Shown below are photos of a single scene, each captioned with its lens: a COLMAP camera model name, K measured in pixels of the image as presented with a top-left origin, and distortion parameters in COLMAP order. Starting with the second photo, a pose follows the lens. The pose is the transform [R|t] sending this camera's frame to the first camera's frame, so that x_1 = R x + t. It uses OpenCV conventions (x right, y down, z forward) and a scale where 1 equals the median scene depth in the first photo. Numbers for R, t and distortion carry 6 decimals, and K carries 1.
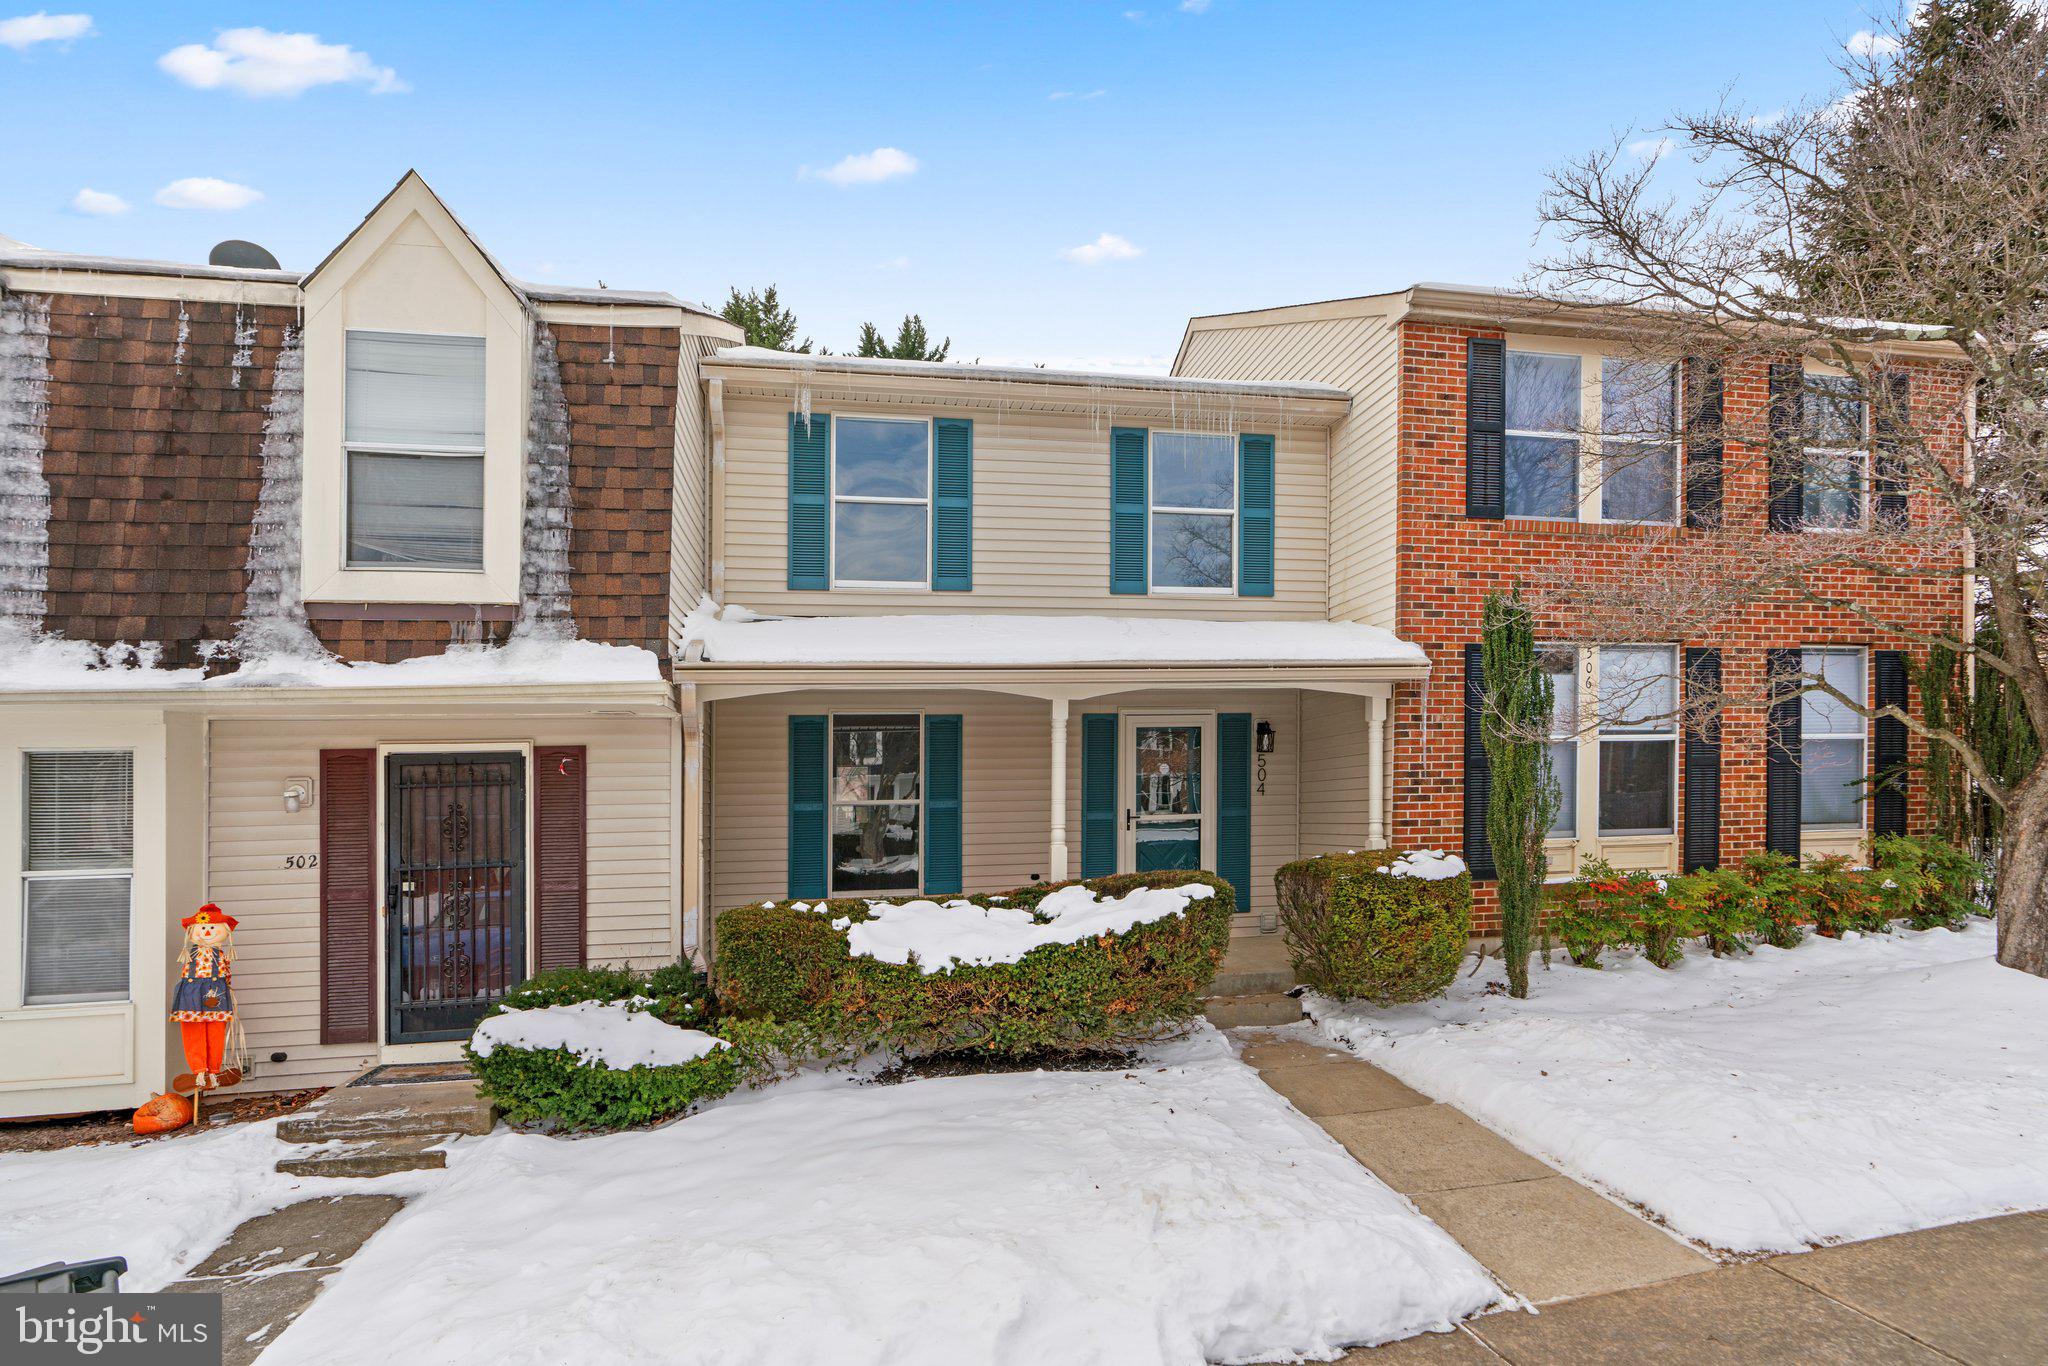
lens RADIAL K [[1128.3, 0, 1023.5], [0, 1128.3, 624.7], [0, 0, 1]] dist [-0.008268, 0.002748]
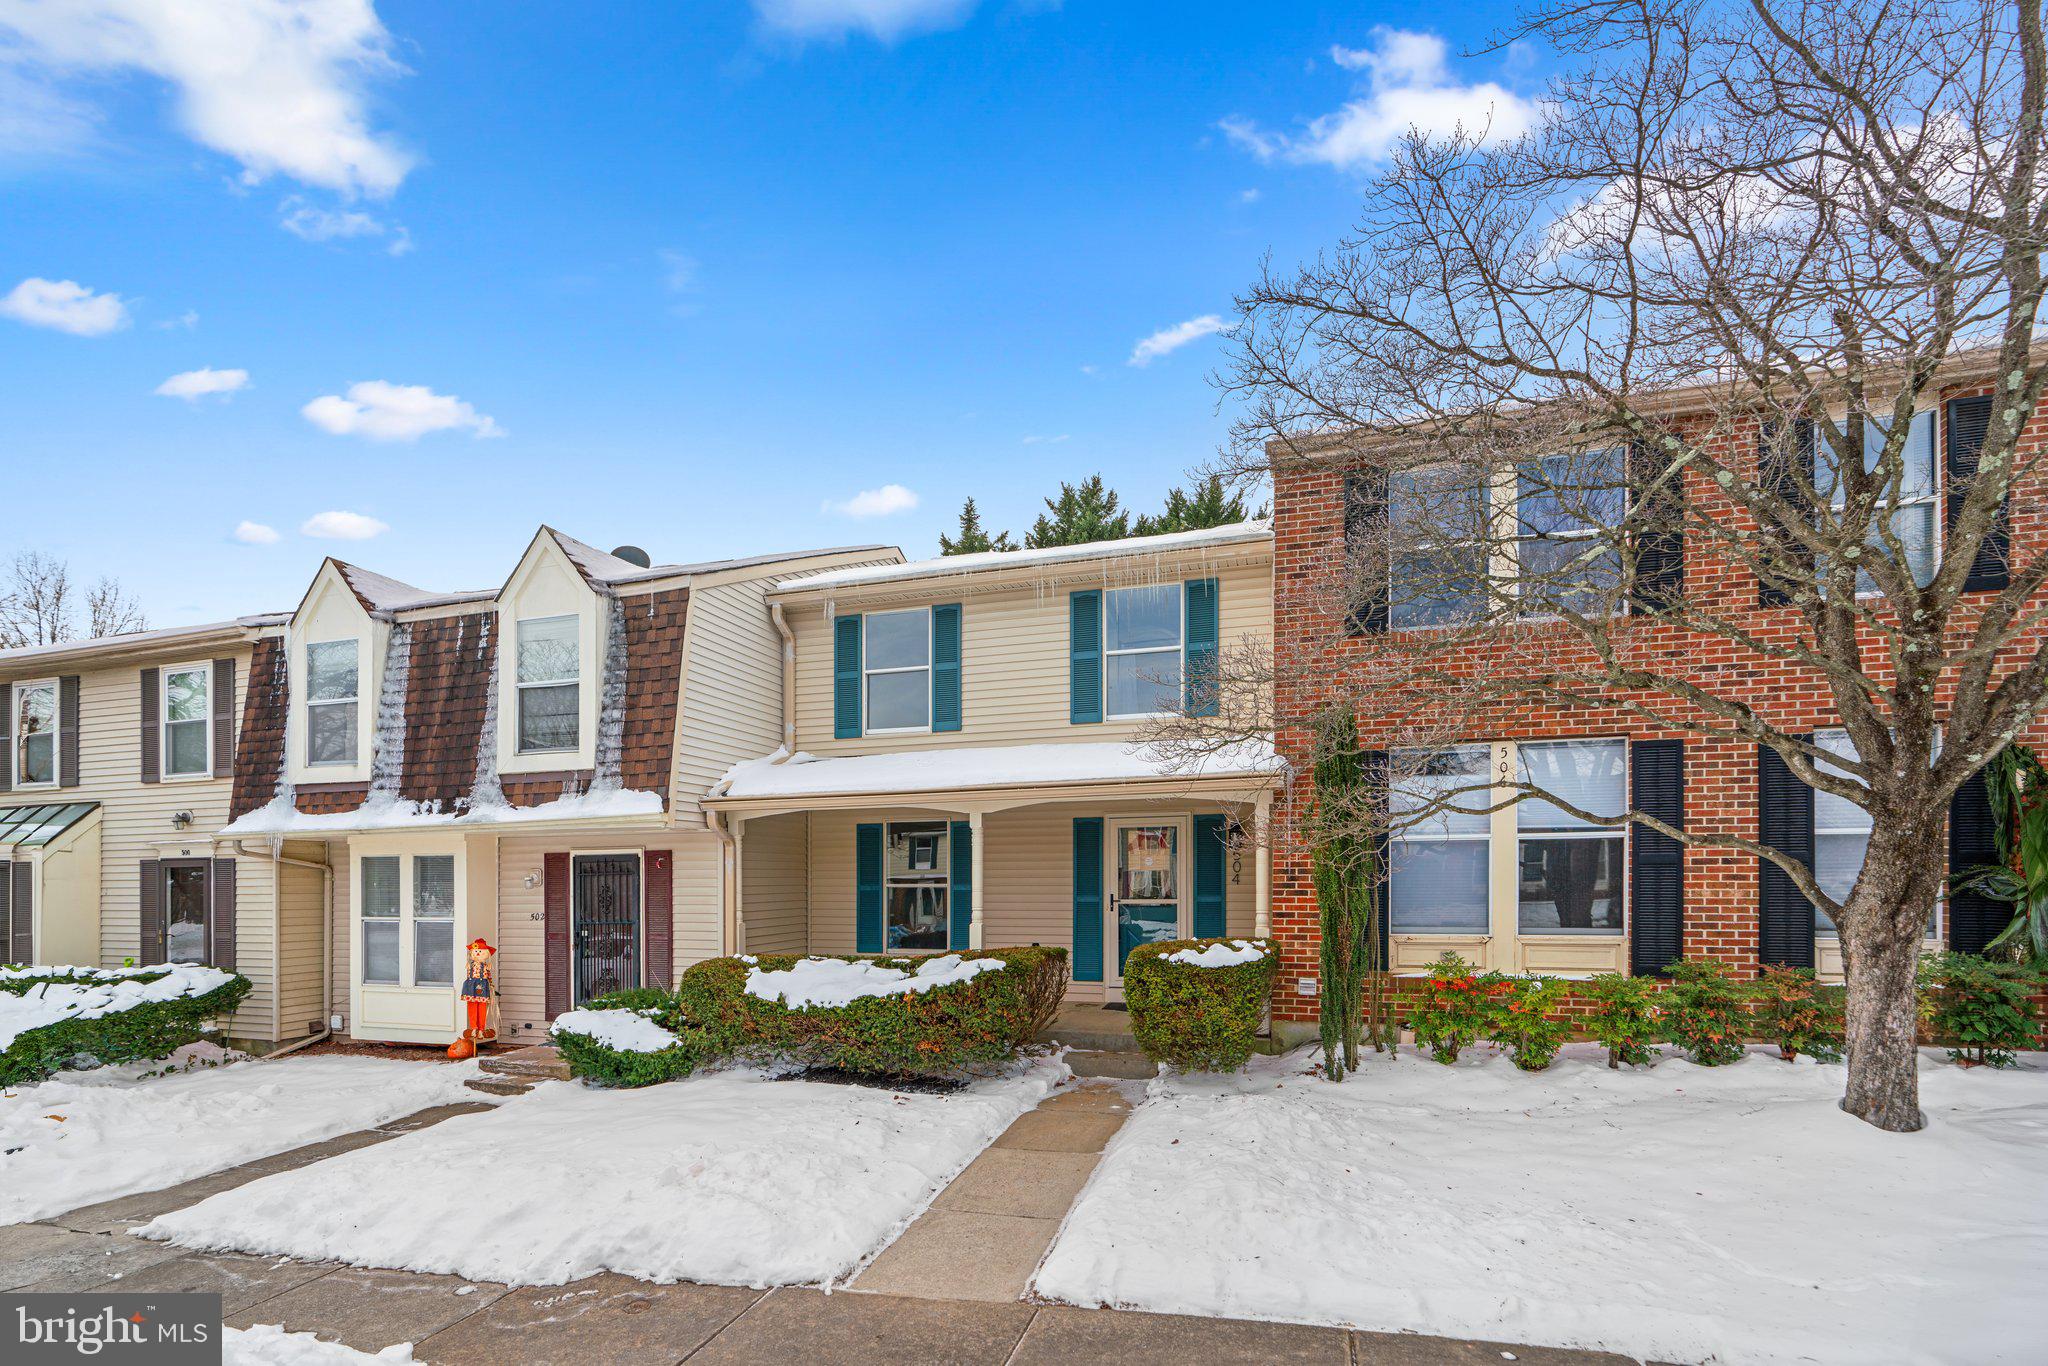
lens RADIAL K [[928.1, 0, 1025.7], [0, 928.1, 704.5], [0, 0, 1]] dist [-0.011684, 0.007578]
pose [[0.876160, -0.071694, -0.476659, 0.754579], [0.064166, 0.997424, -0.032078, -0.027444], [0.477731, -0.002480, 0.878503, 0.082672]]
